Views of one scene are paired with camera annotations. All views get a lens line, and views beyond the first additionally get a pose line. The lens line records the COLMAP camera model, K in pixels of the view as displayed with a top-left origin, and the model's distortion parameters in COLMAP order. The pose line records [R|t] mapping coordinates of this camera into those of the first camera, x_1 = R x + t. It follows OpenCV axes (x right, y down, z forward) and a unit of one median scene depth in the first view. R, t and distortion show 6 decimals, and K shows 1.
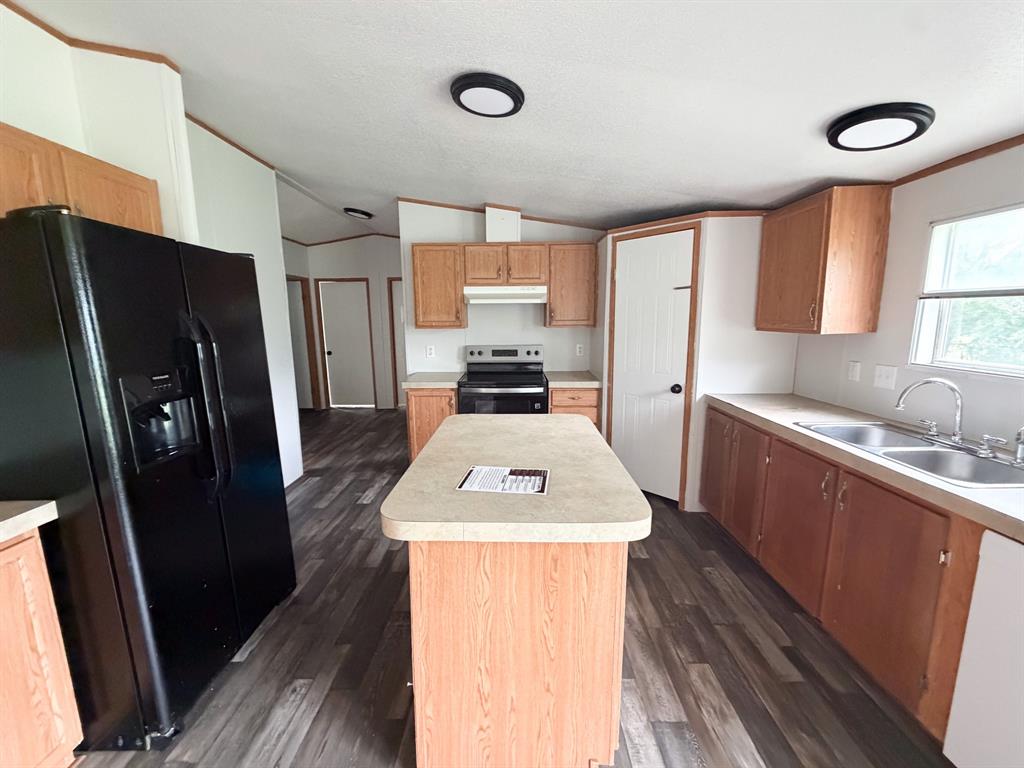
lens RADIAL K [[404.6, 0, 509.2], [0, 404.6, 378.2], [0, 0, 1]] dist [-0.001243, 0.000658]
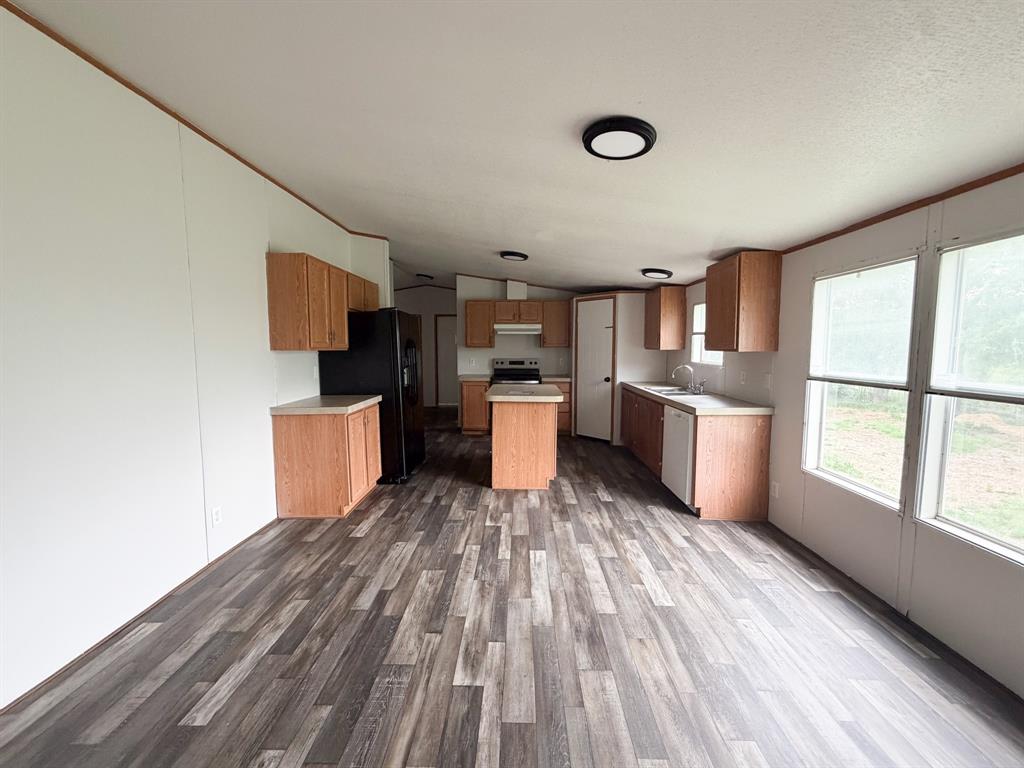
lens RADIAL K [[404.6, 0, 510.1], [0, 404.6, 376.4], [0, 0, 1]] dist [-0.001243, 0.000658]
pose [[0.999868, 0.010739, -0.012179, -0.019676], [-0.011573, 0.997437, -0.070602, 0.129296], [0.011390, 0.070733, 0.997430, -0.776663]]
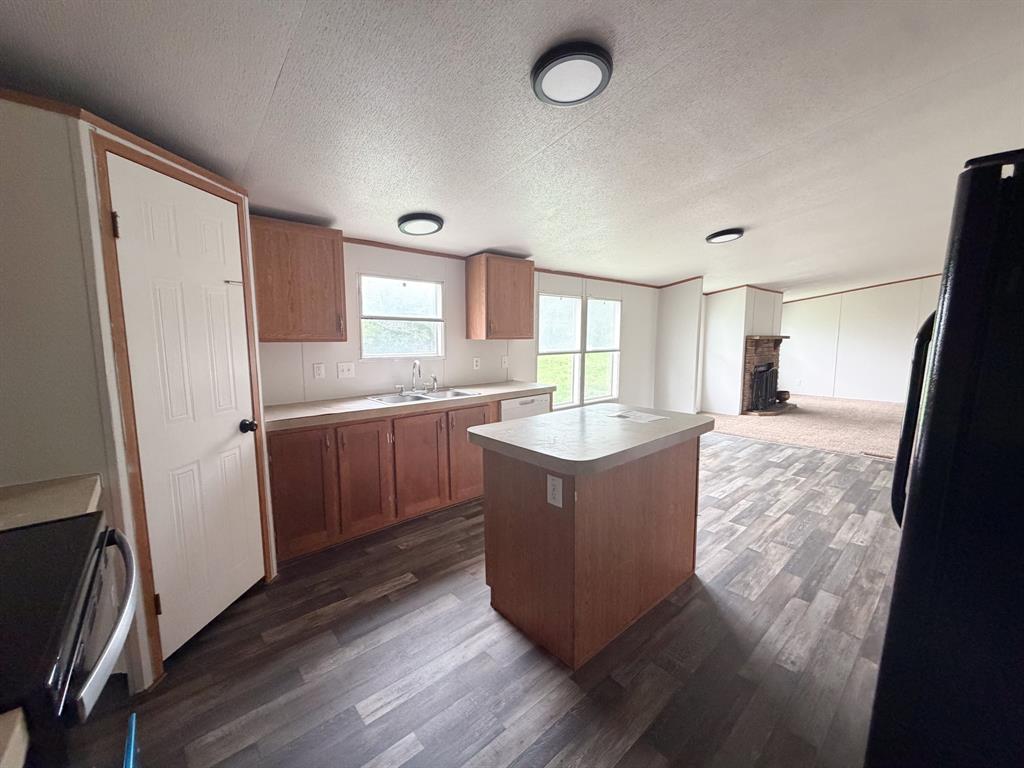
lens RADIAL K [[404.6, 0, 496.7], [0, 404.6, 395.5], [0, 0, 1]] dist [-0.001243, 0.000658]
pose [[-0.649215, -0.107148, 0.753020, -0.341587], [0.116965, 0.964188, 0.238036, -0.127026], [-0.751558, 0.242613, -0.613433, 0.947315]]
